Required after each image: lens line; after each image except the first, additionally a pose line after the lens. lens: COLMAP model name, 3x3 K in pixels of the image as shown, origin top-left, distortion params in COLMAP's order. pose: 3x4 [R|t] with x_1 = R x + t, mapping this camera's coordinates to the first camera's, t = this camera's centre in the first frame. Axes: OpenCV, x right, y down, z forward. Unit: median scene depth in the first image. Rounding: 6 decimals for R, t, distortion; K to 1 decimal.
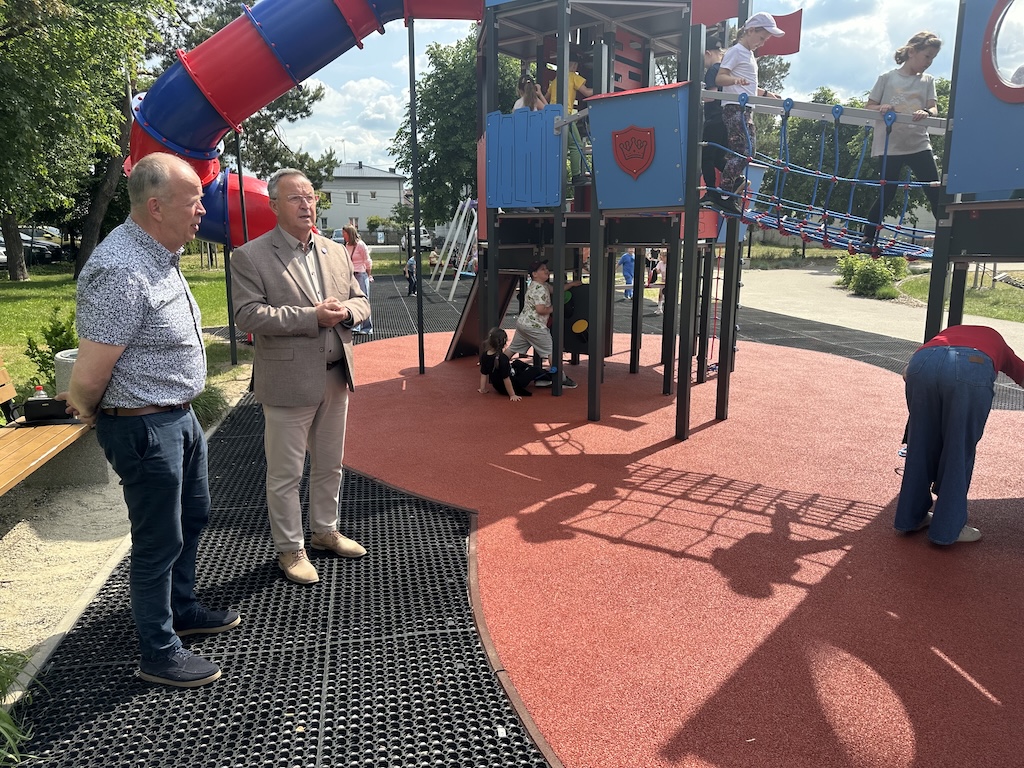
lens RADIAL K [[733.0, 0, 514.6], [0, 733.0, 381.4], [0, 0, 1]] dist [0.062135, -0.091160]
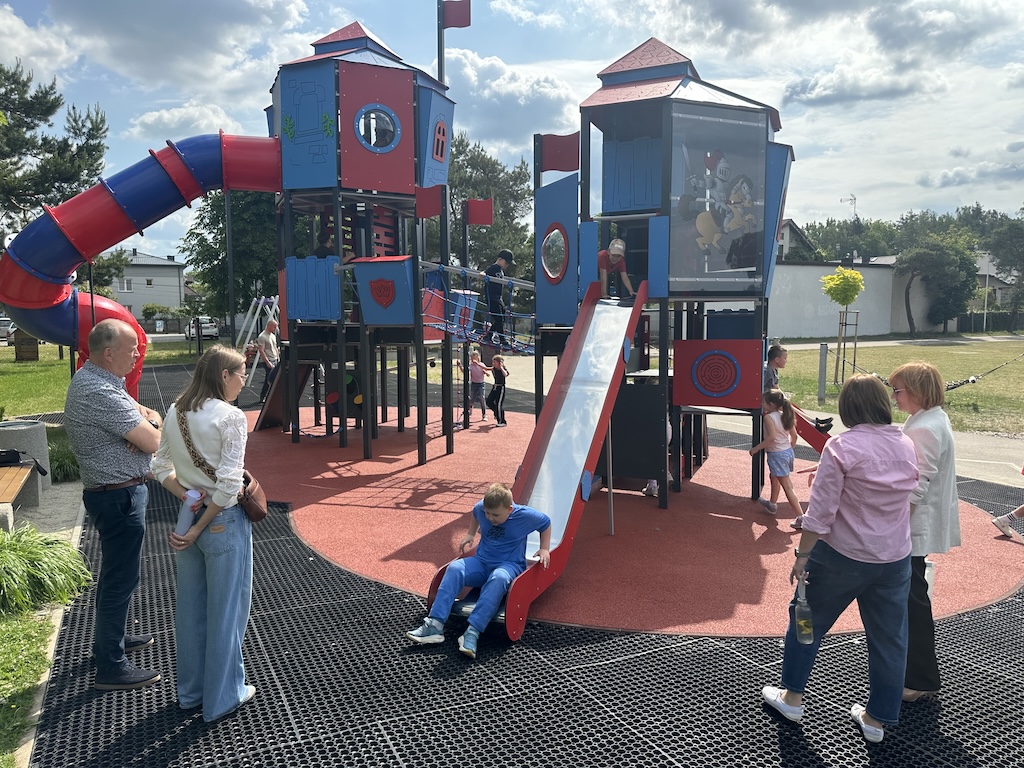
lens RADIAL K [[718.4, 0, 498.0], [0, 718.4, 386.1], [0, 0, 1]] dist [0.053231, -0.059939]
pose [[0.965495, -0.025460, 0.259173, -0.012041], [0.053140, 0.993531, -0.100362, 0.056005], [-0.254942, 0.110671, 0.960602, -0.440695]]
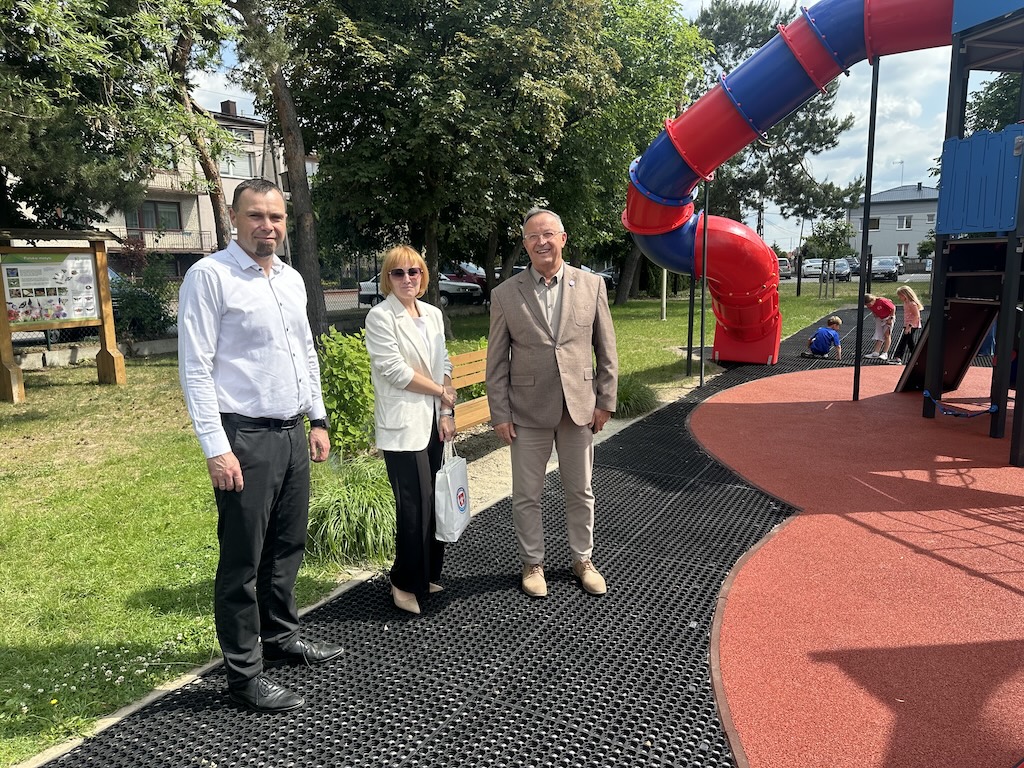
lens RADIAL K [[733.0, 0, 514.6], [0, 733.0, 381.4], [0, 0, 1]] dist [0.062135, -0.091160]
pose [[0.769213, 0.087296, -0.633001, 0.167516], [-0.112087, 0.993698, 0.000833, 0.018034], [0.629085, 0.070310, 0.774150, -0.091455]]
